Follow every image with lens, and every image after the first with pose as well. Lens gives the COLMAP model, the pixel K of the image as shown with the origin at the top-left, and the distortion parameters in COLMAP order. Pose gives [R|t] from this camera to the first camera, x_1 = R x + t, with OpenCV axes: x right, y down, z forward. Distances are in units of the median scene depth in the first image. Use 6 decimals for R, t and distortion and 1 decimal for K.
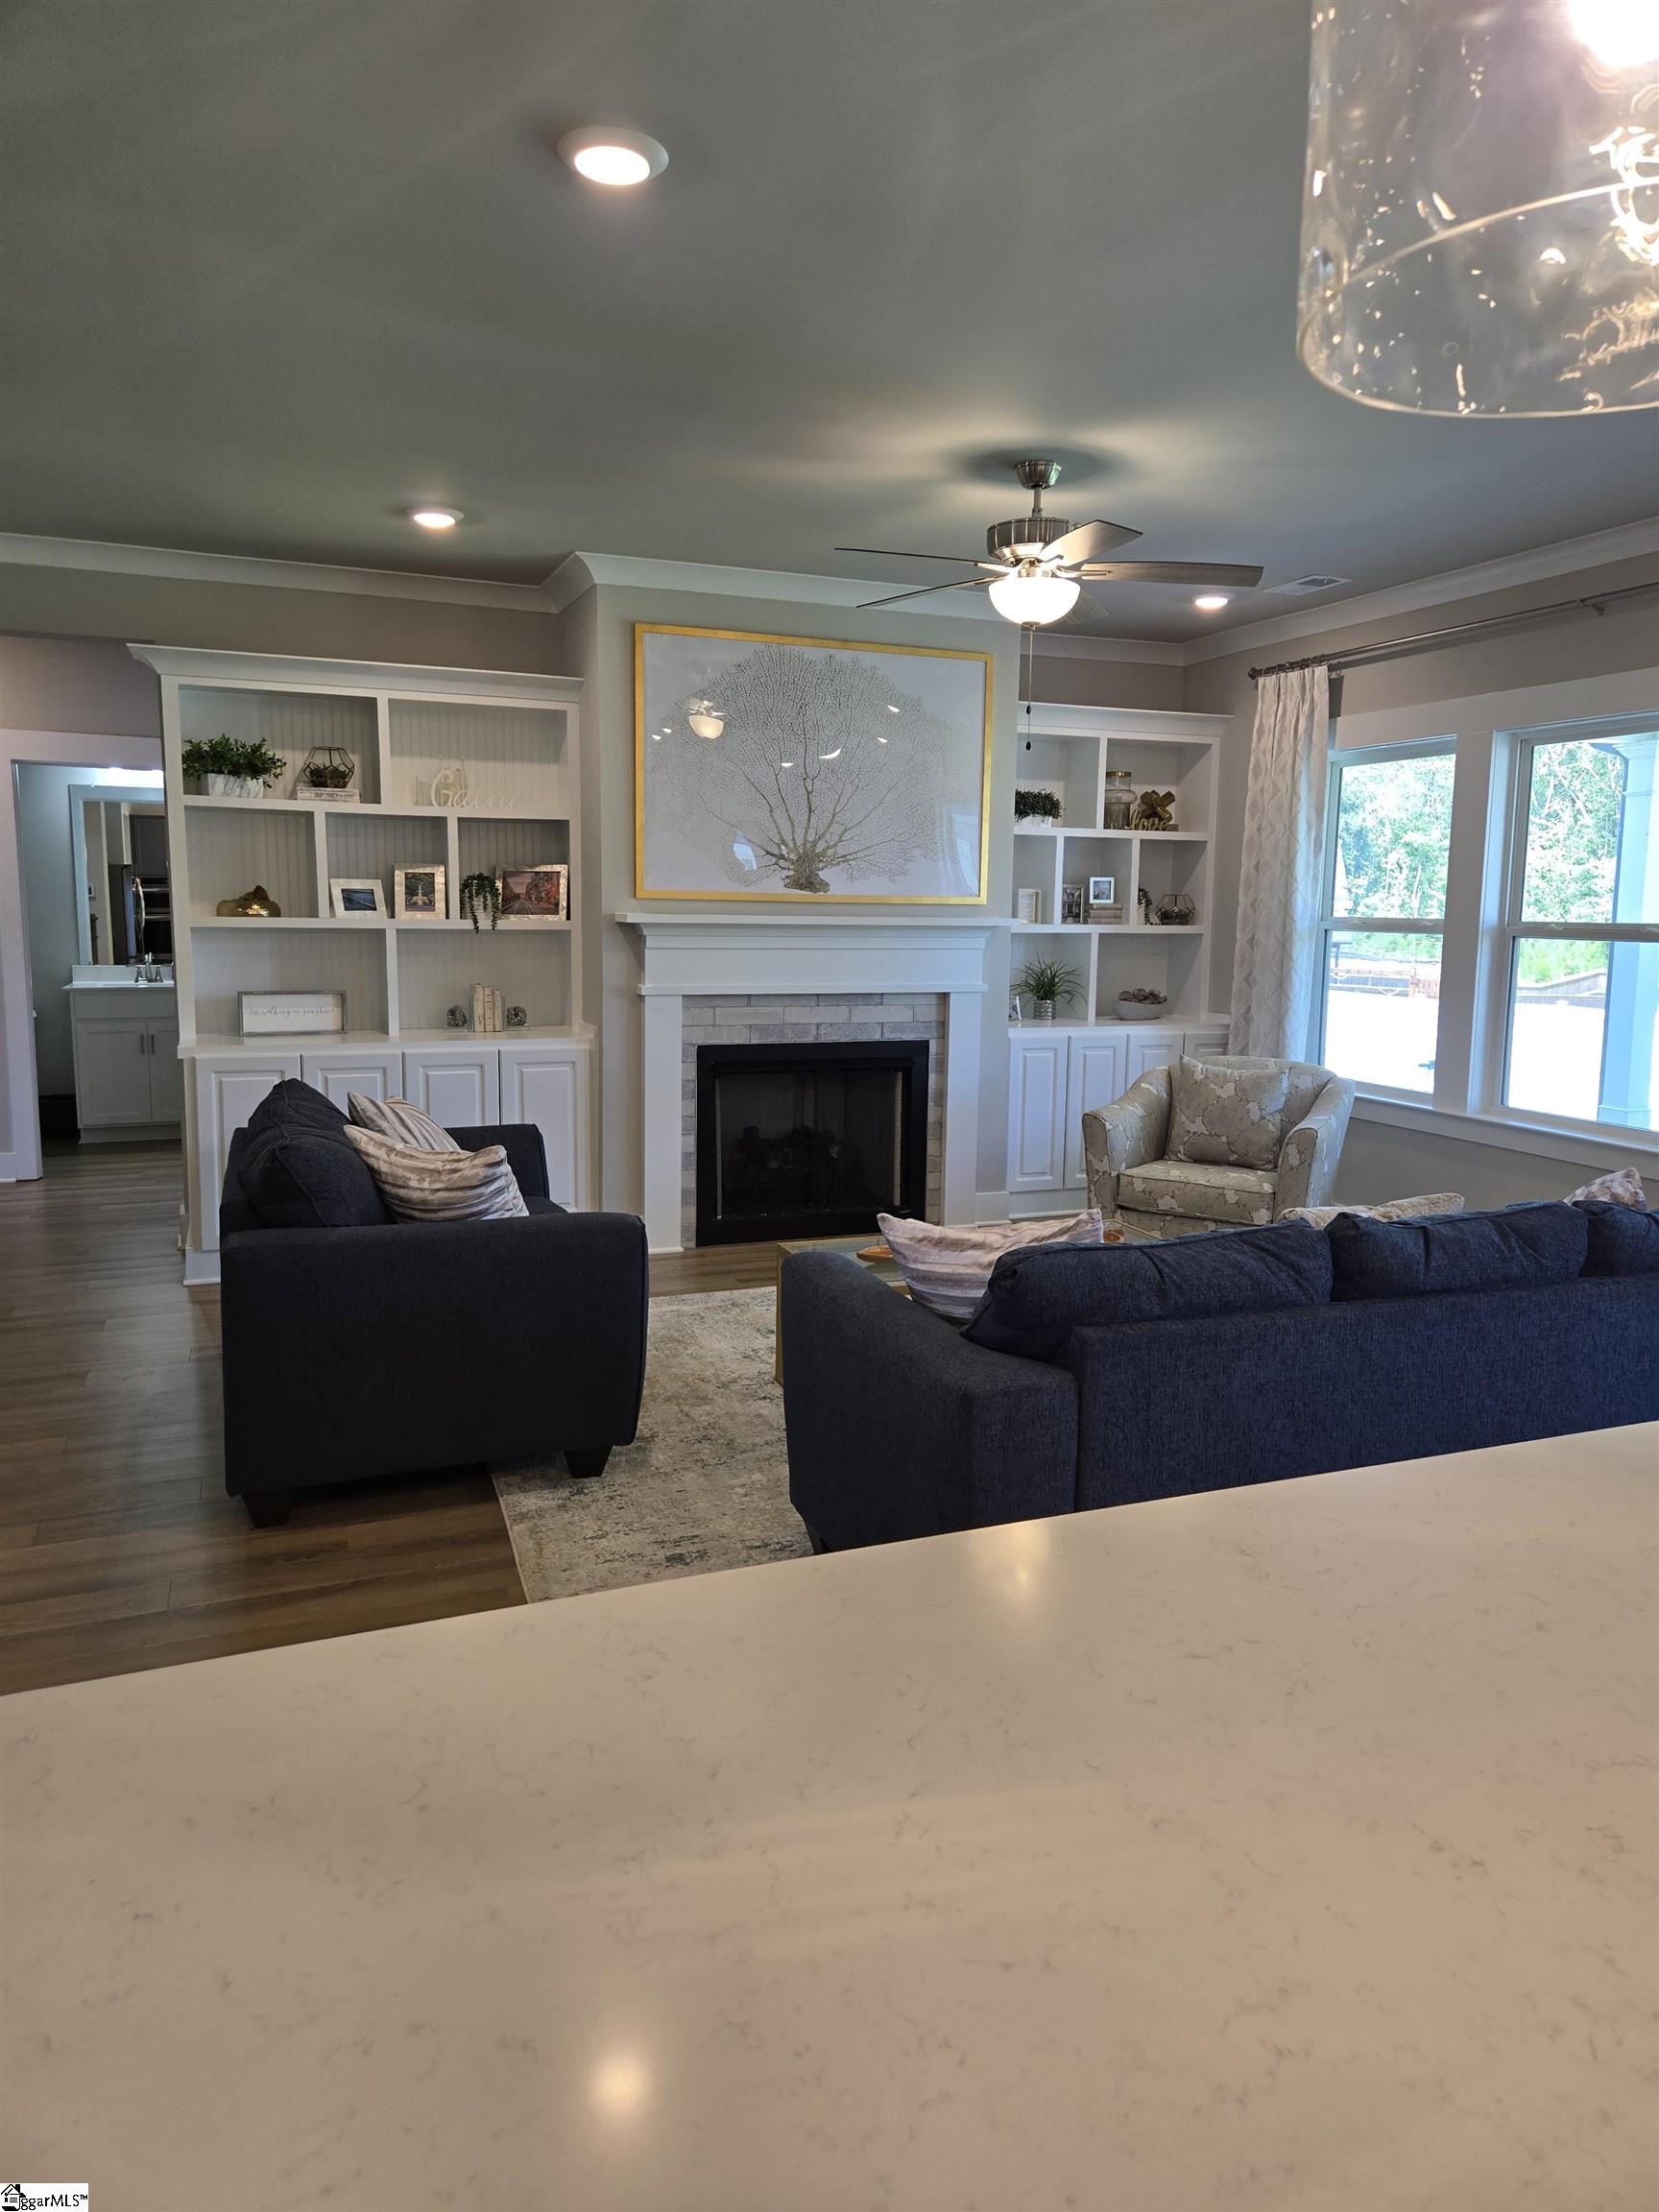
lens RADIAL K [[1483.4, 0, 832.6], [0, 1483.4, 1110.4], [0, 0, 1]] dist [0.066753, -0.051206]
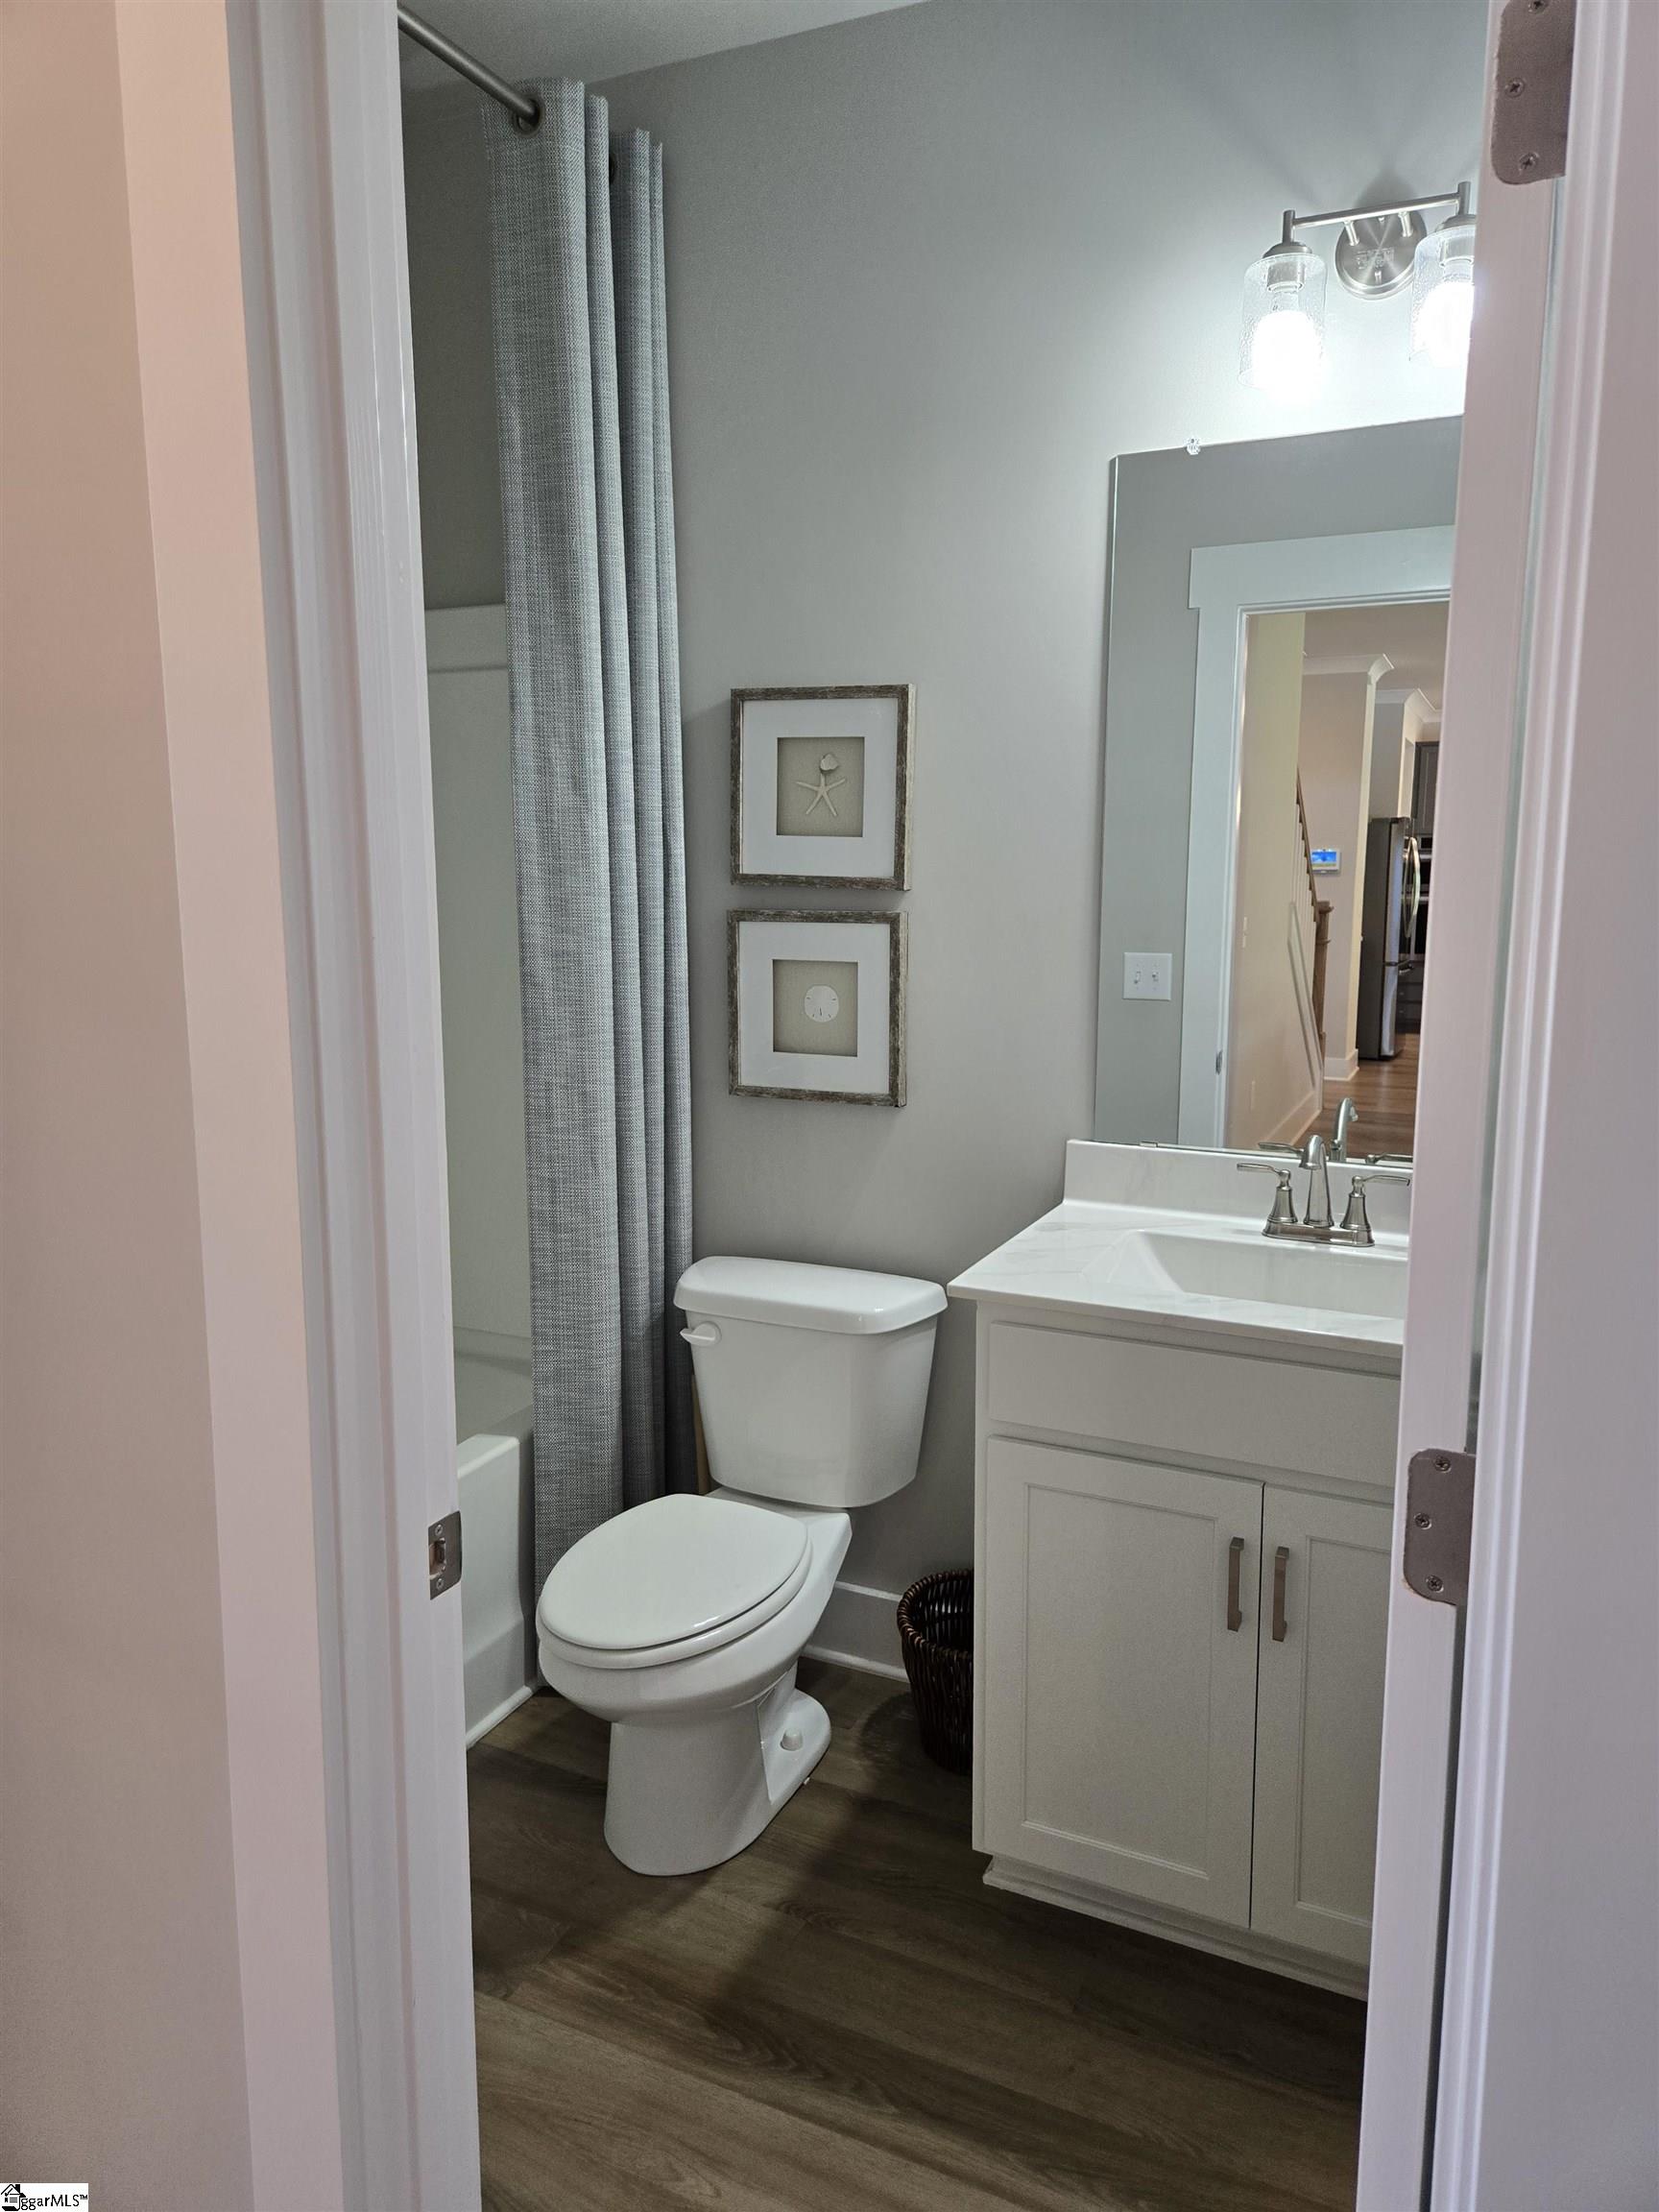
lens RADIAL K [[1483.4, 0, 829.3], [0, 1483.4, 1098.3], [0, 0, 1]] dist [0.066753, -0.051206]
pose [[0.691338, 0.105482, -0.714791, -0.333954], [-0.094394, 0.993993, 0.055387, -0.112615], [0.716339, 0.029181, 0.697142, 0.760004]]
